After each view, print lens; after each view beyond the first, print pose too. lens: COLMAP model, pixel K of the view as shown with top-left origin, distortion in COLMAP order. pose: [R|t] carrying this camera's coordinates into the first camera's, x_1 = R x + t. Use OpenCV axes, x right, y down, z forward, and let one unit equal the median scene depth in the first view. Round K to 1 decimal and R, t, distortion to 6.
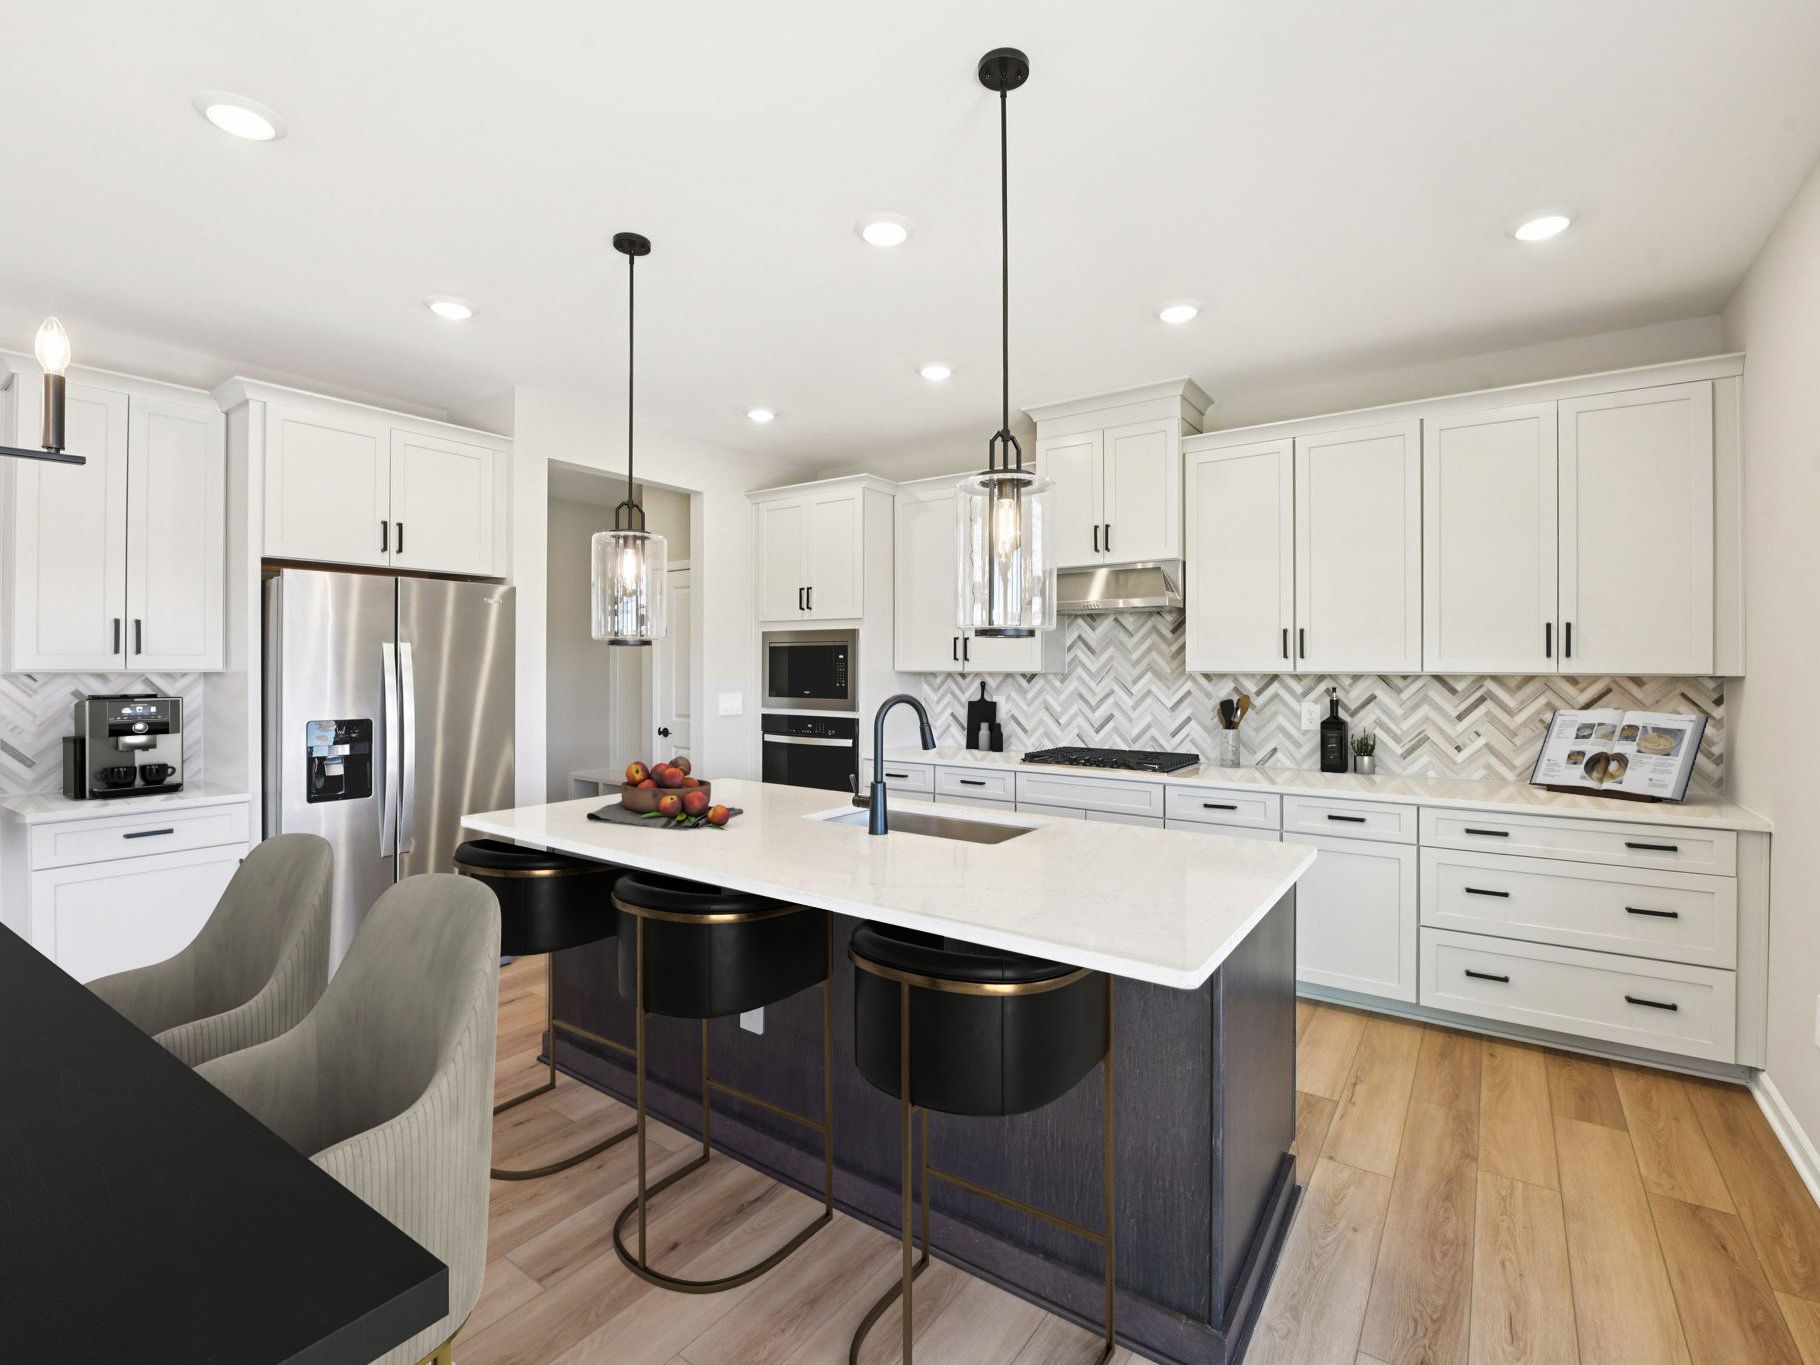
lens RADIAL K [[816.7, 0, 914.3], [0, 816.7, 623.4], [0, 0, 1]] dist [0.036574, 0.000014]
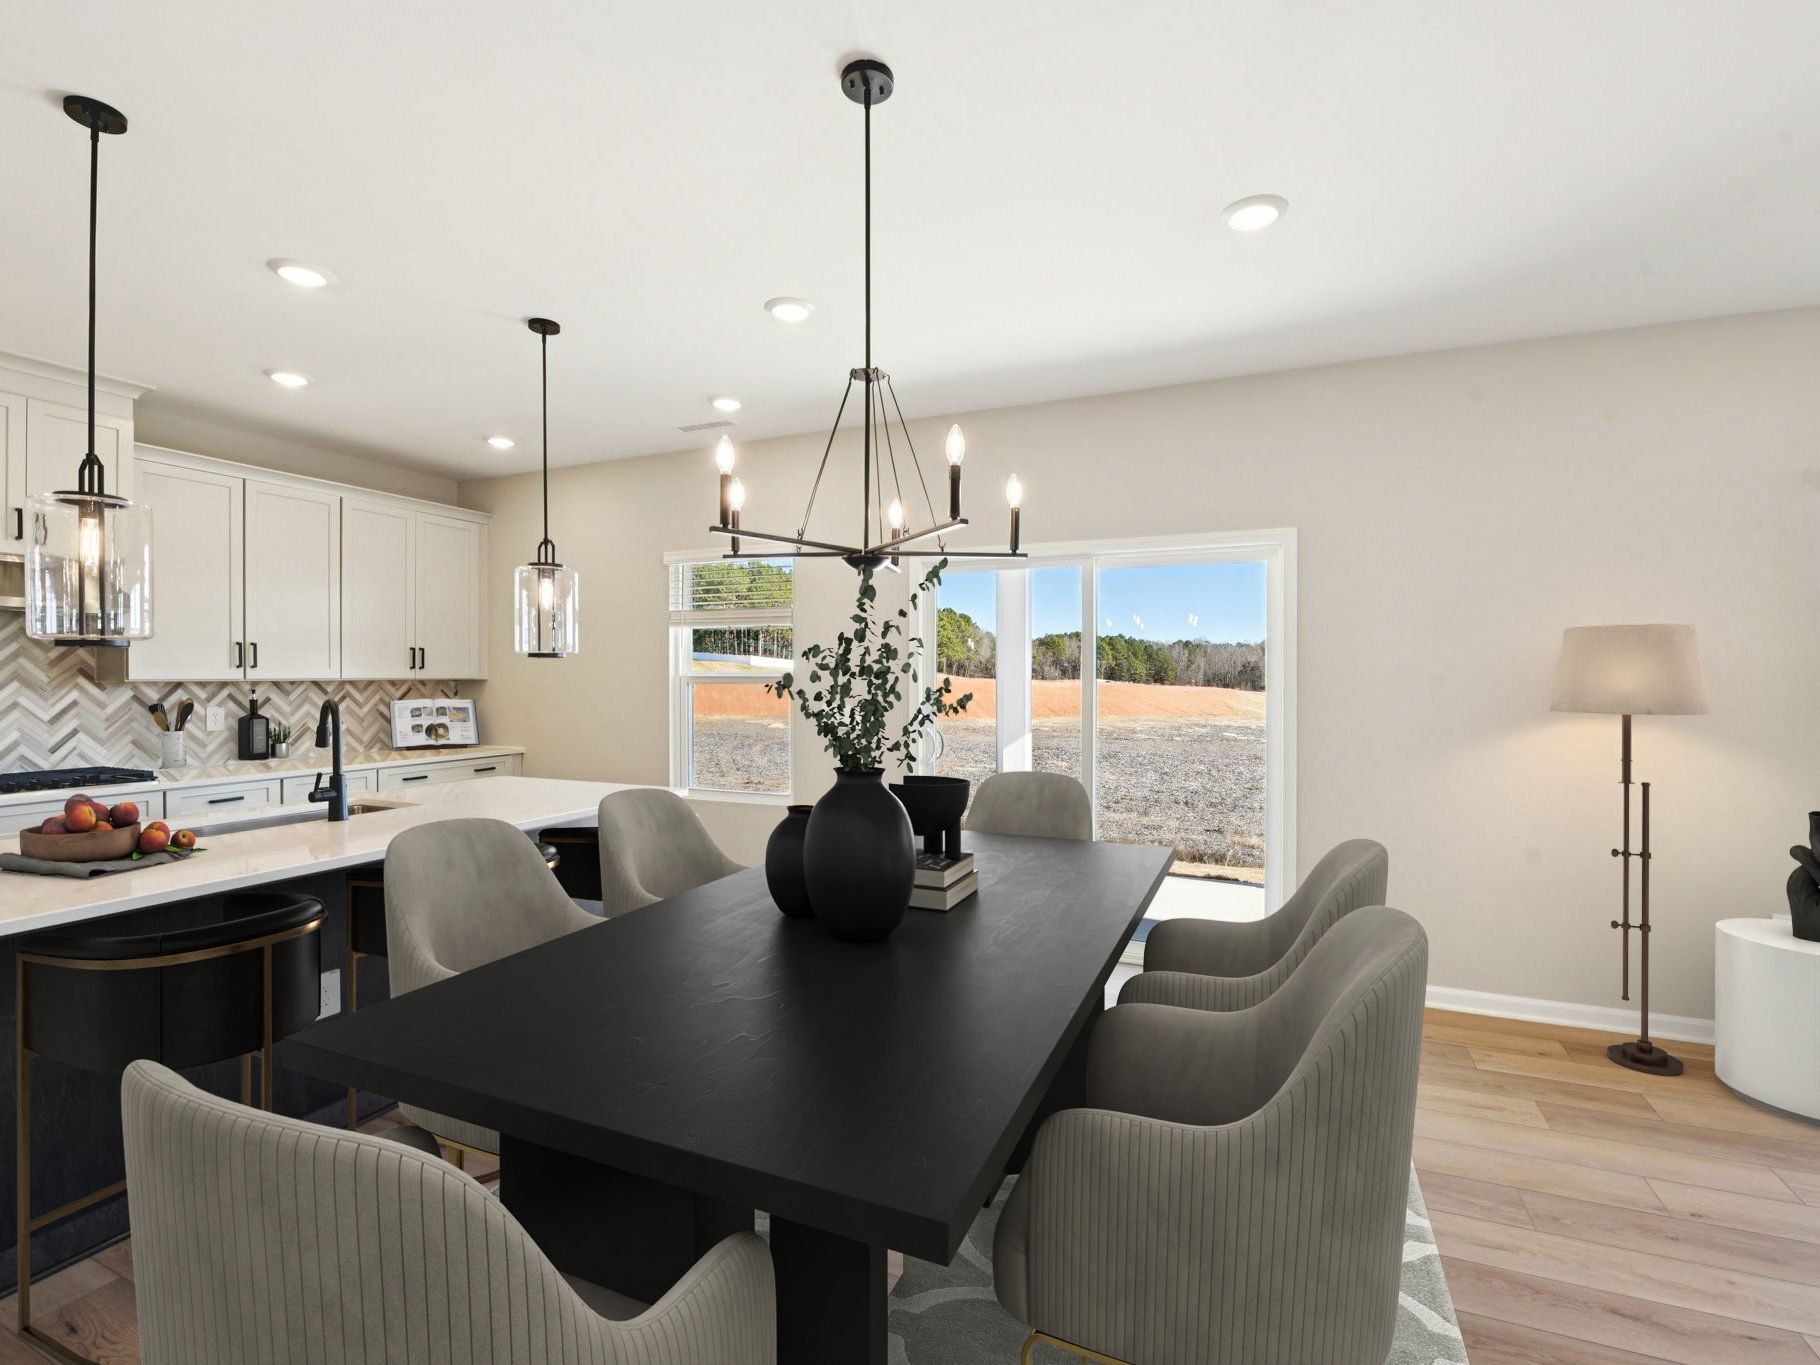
lens RADIAL K [[843.9, 0, 910.0], [0, 843.9, 682.5], [0, 0, 1]] dist [-0.001404, -0.000408]
pose [[-0.187461, -0.007919, 0.982240, -0.949424], [-0.052530, 0.998617, -0.001974, 0.016567], [-0.980866, -0.051967, -0.187618, 0.310937]]
